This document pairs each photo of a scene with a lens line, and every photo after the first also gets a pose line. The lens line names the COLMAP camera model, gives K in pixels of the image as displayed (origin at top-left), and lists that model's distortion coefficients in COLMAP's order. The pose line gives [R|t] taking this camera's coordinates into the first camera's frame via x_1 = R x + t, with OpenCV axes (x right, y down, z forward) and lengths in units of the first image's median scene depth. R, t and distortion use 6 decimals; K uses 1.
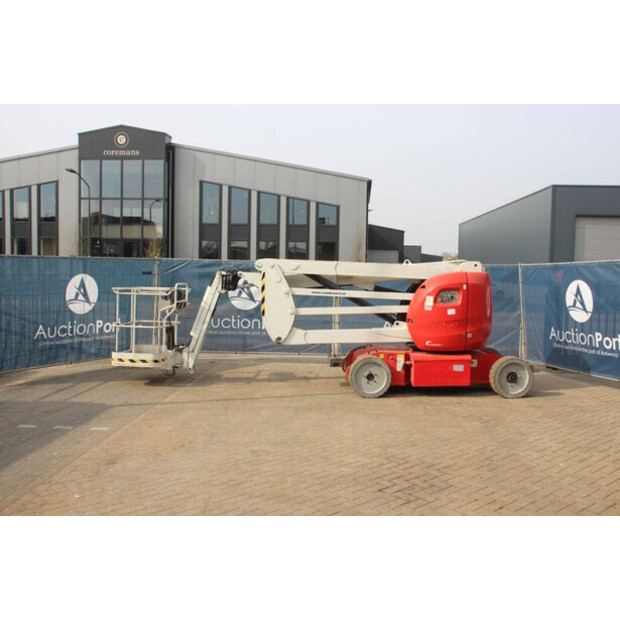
lens RADIAL K [[611.2, 0, 310.0], [0, 611.2, 310.0], [0, 0, 1]] dist [-0.105965, 0.151740]
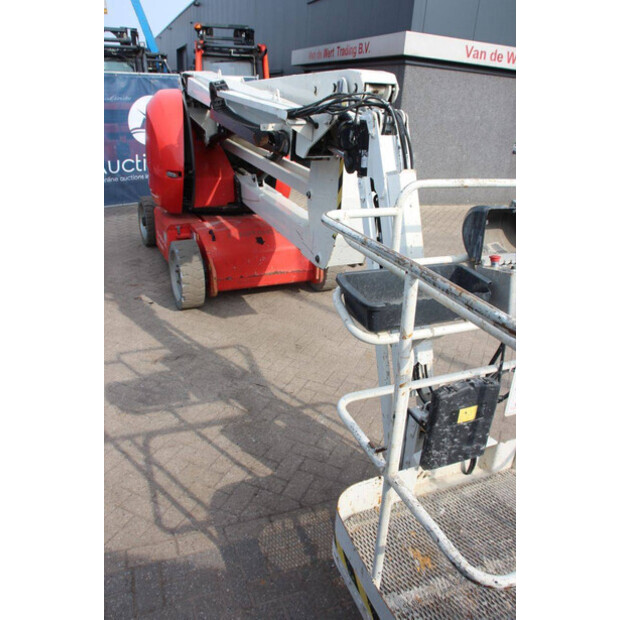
lens RADIAL K [[508.3, 0, 310.0], [0, 508.3, 310.0], [0, 0, 1]] dist [-0.180008, 0.180882]
pose [[-0.424656, -0.393014, 0.815602, -0.359582], [-0.002994, 0.901470, 0.432832, -0.080951], [-0.905350, 0.181362, -0.383992, 1.166350]]
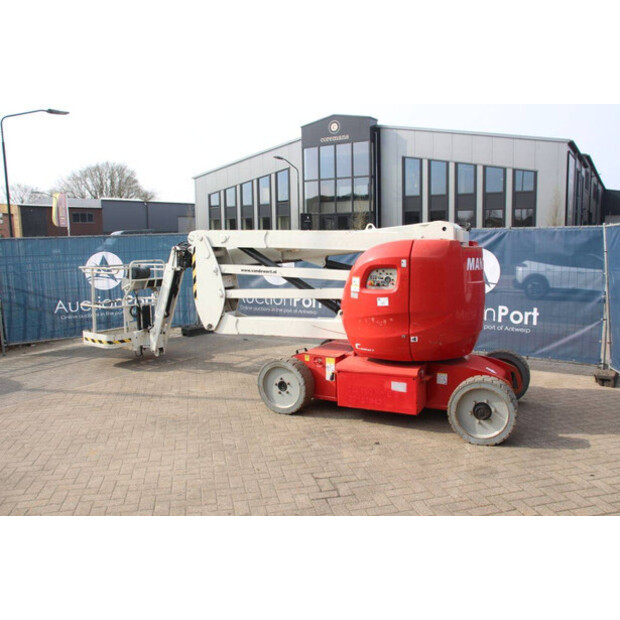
lens RADIAL K [[508.3, 0, 310.0], [0, 508.3, 310.0], [0, 0, 1]] dist [-0.180008, 0.180882]
pose [[0.880866, 0.036829, -0.471931, 0.388086], [-0.001116, 0.997128, 0.075733, -0.026869], [0.473365, -0.066184, 0.878377, 0.449869]]
